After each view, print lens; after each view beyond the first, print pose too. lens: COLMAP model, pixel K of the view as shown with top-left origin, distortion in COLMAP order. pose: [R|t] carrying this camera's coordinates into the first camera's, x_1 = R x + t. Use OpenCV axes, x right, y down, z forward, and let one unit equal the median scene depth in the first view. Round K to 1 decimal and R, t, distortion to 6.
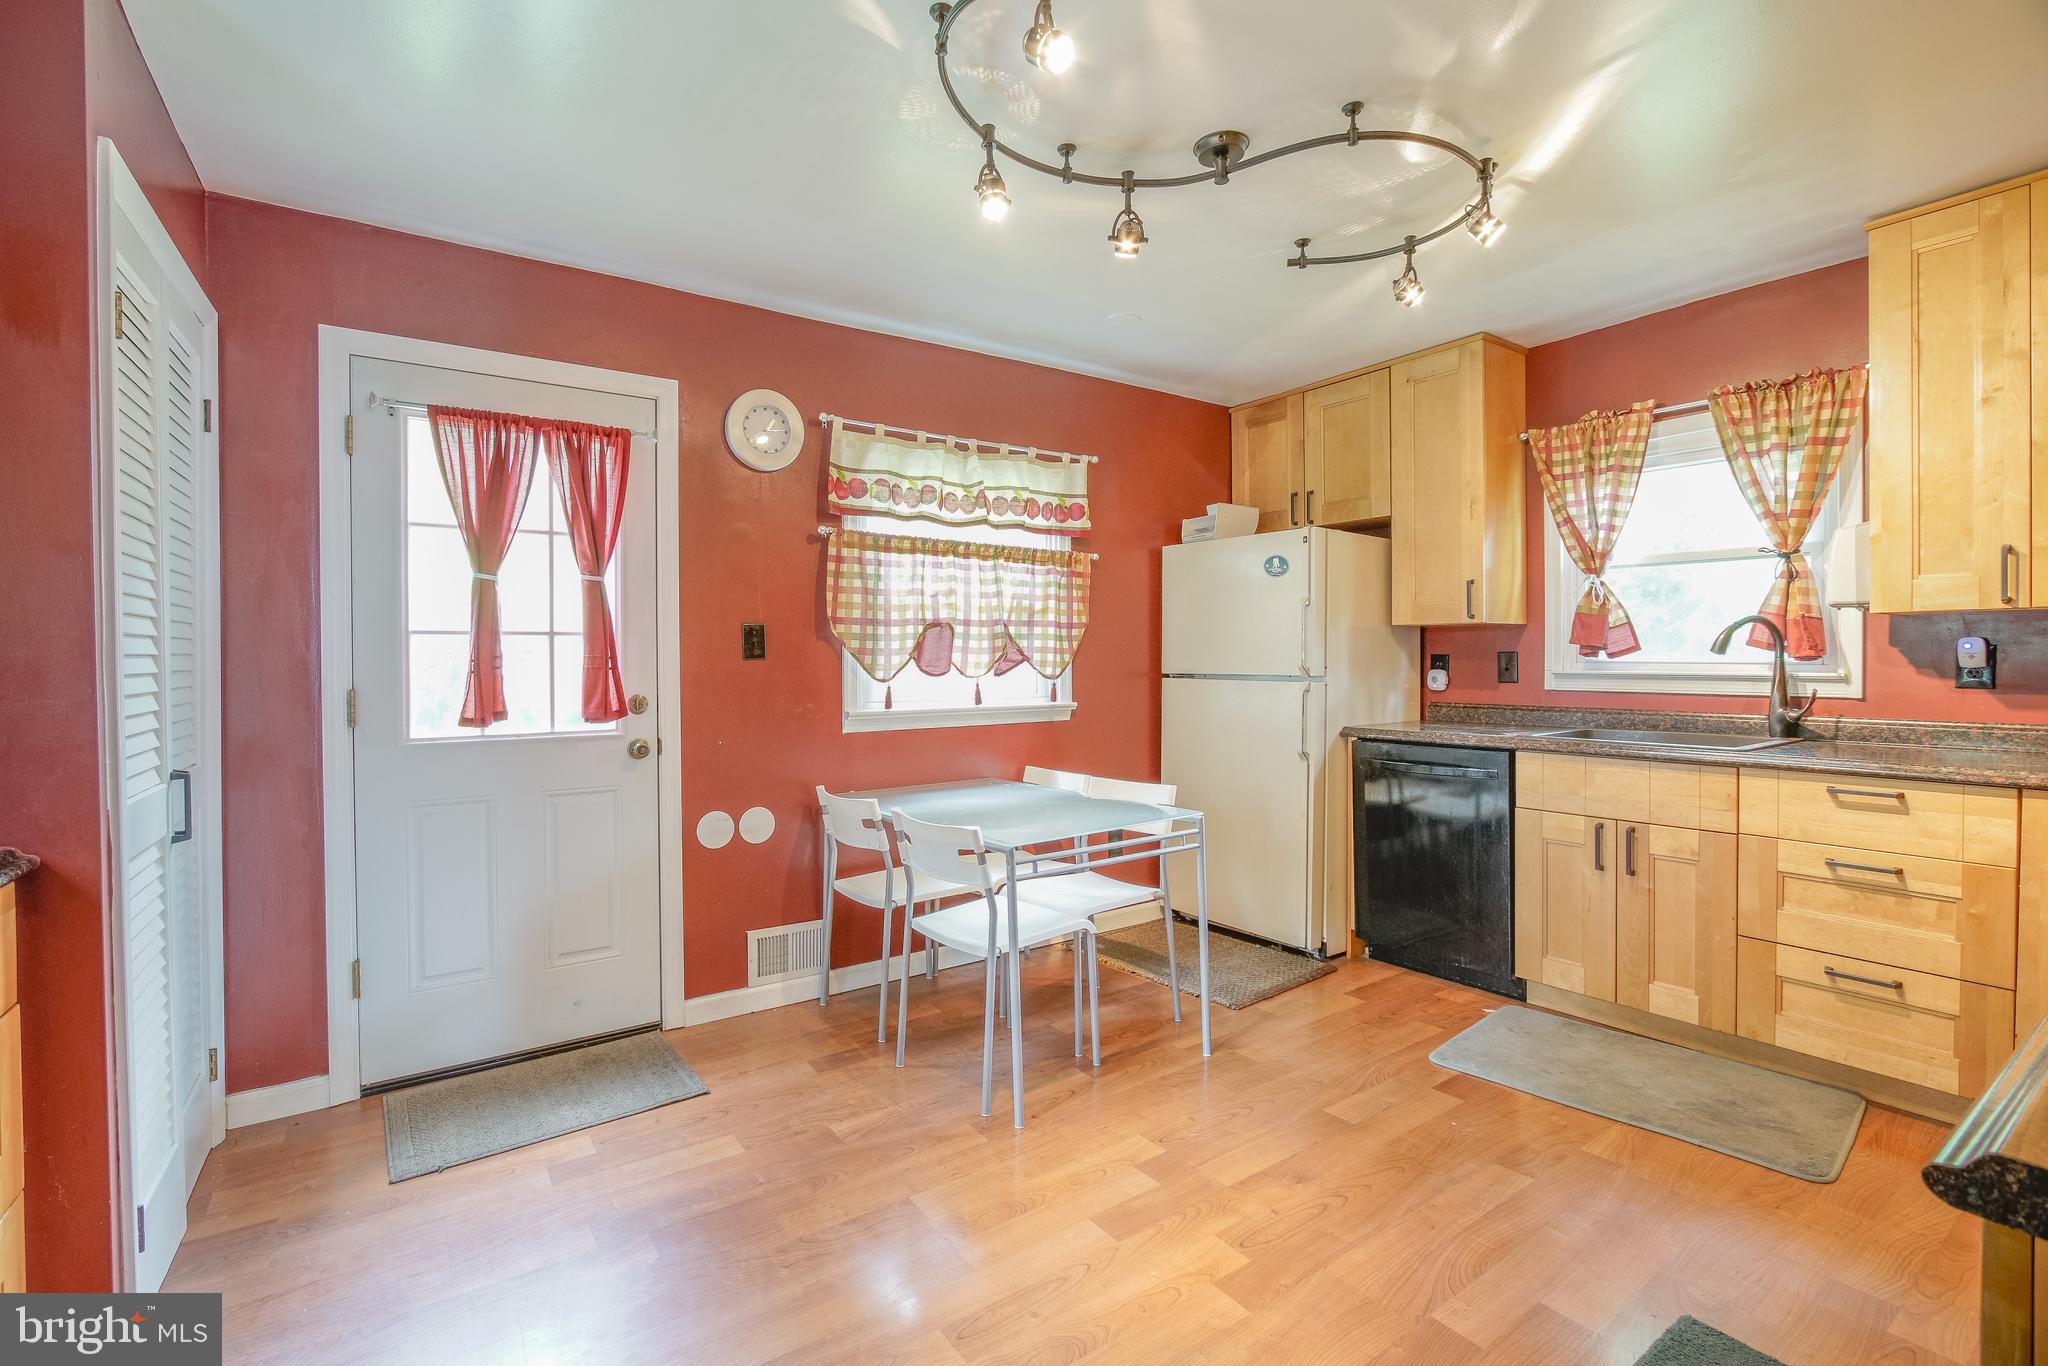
lens RADIAL K [[904.9, 0, 1024.3], [0, 904.9, 674.3], [0, 0, 1]] dist [-0.021406, 0.004789]
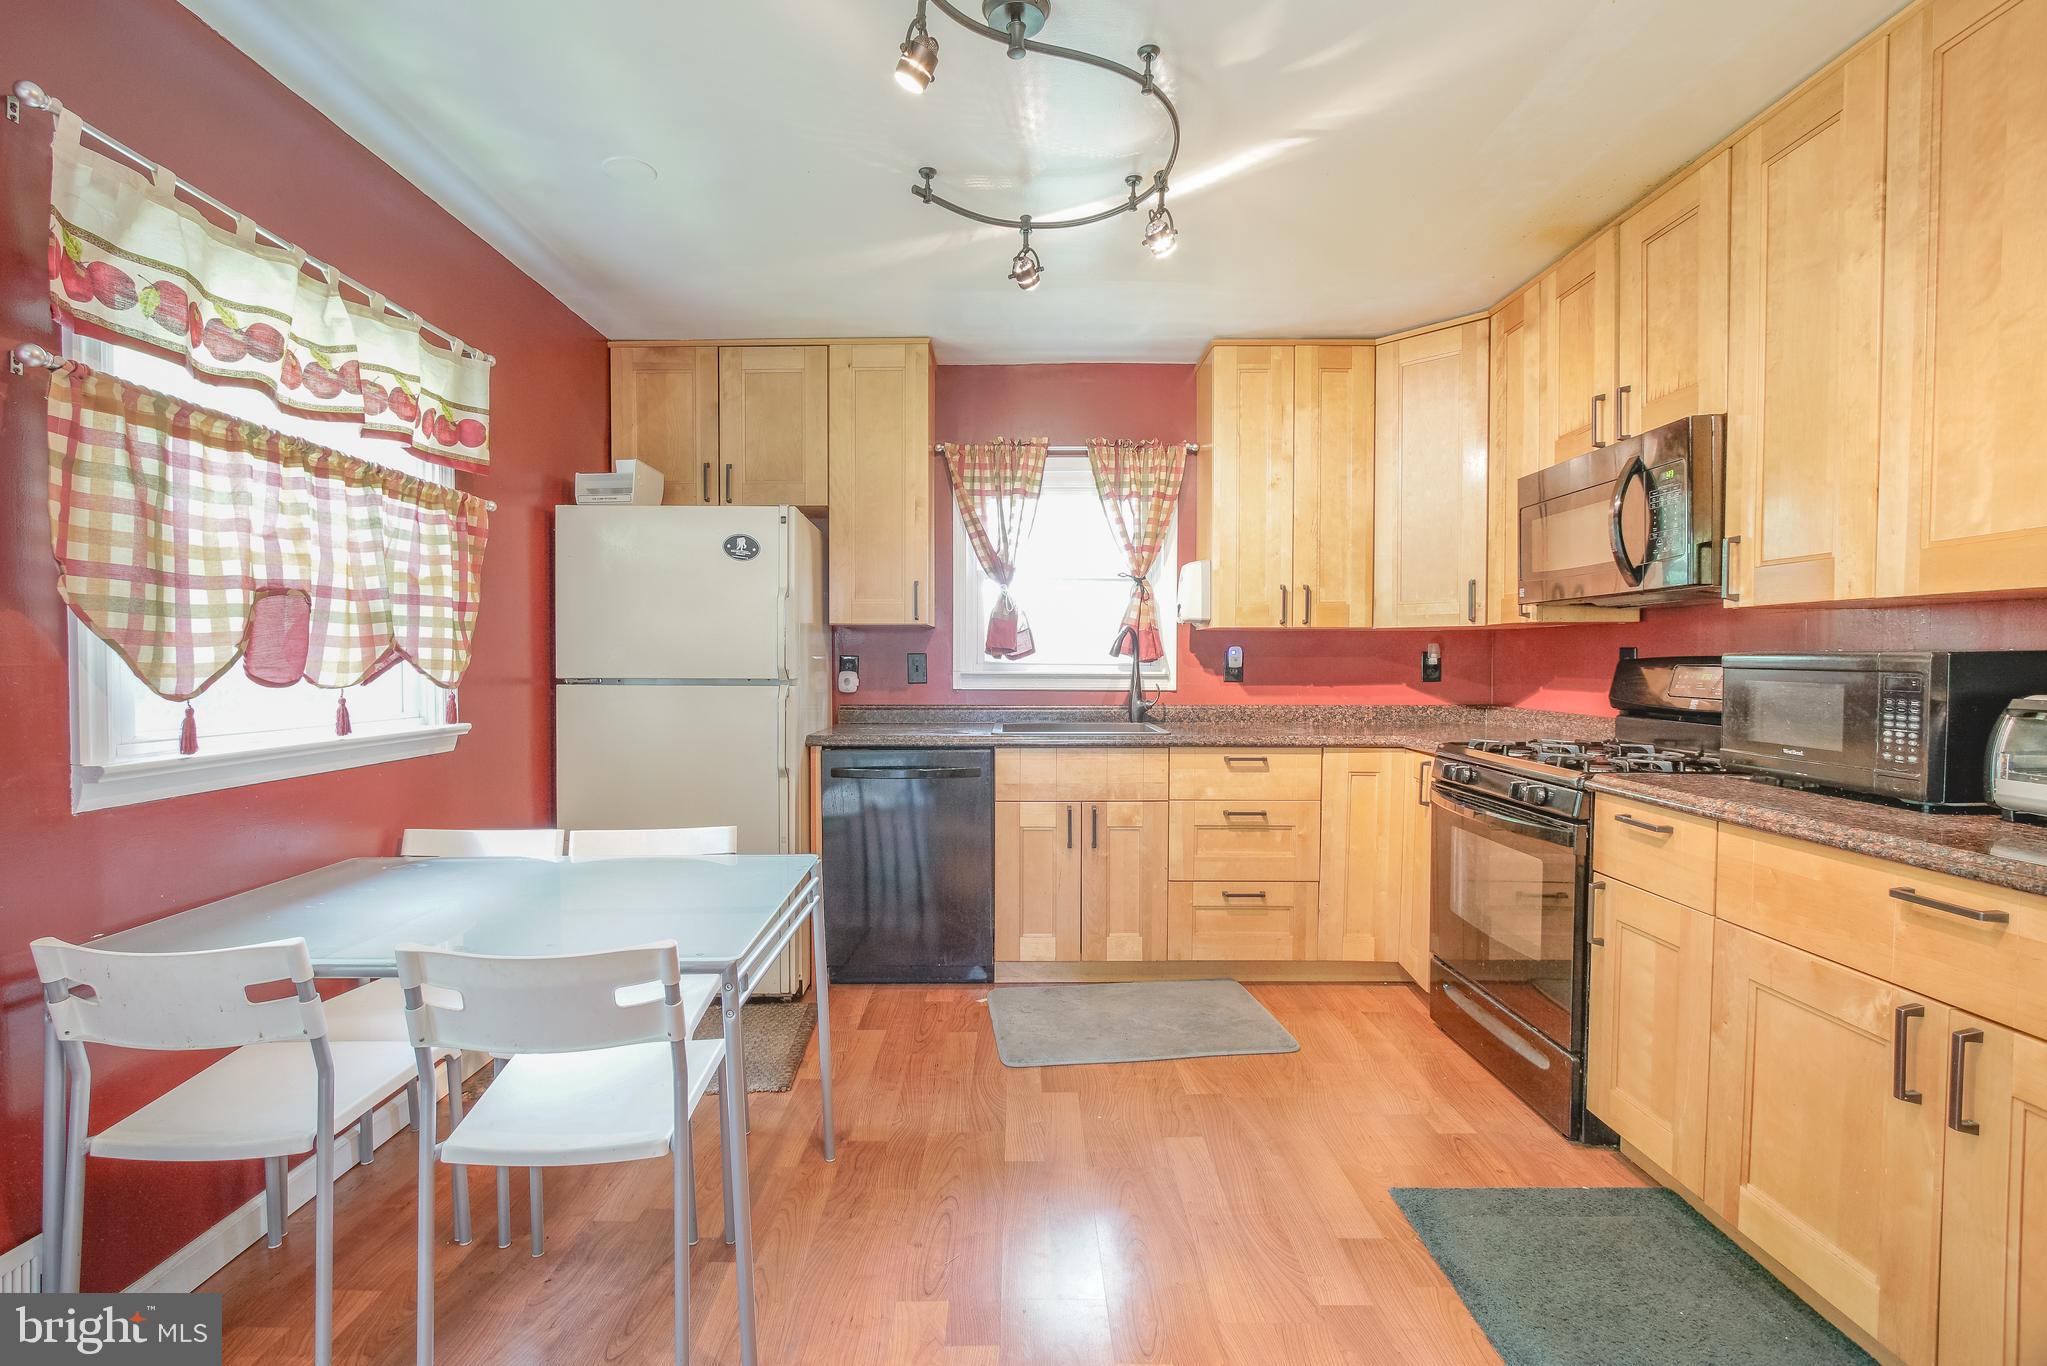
lens RADIAL K [[904.4, 0, 1027.4], [0, 904.4, 691.9], [0, 0, 1]] dist [-0.021406, 0.004789]
pose [[0.587046, -0.022521, 0.809240, -0.275391], [0.010745, 0.999742, 0.020028, -0.000678], [-0.809482, -0.003062, 0.587136, 0.339073]]
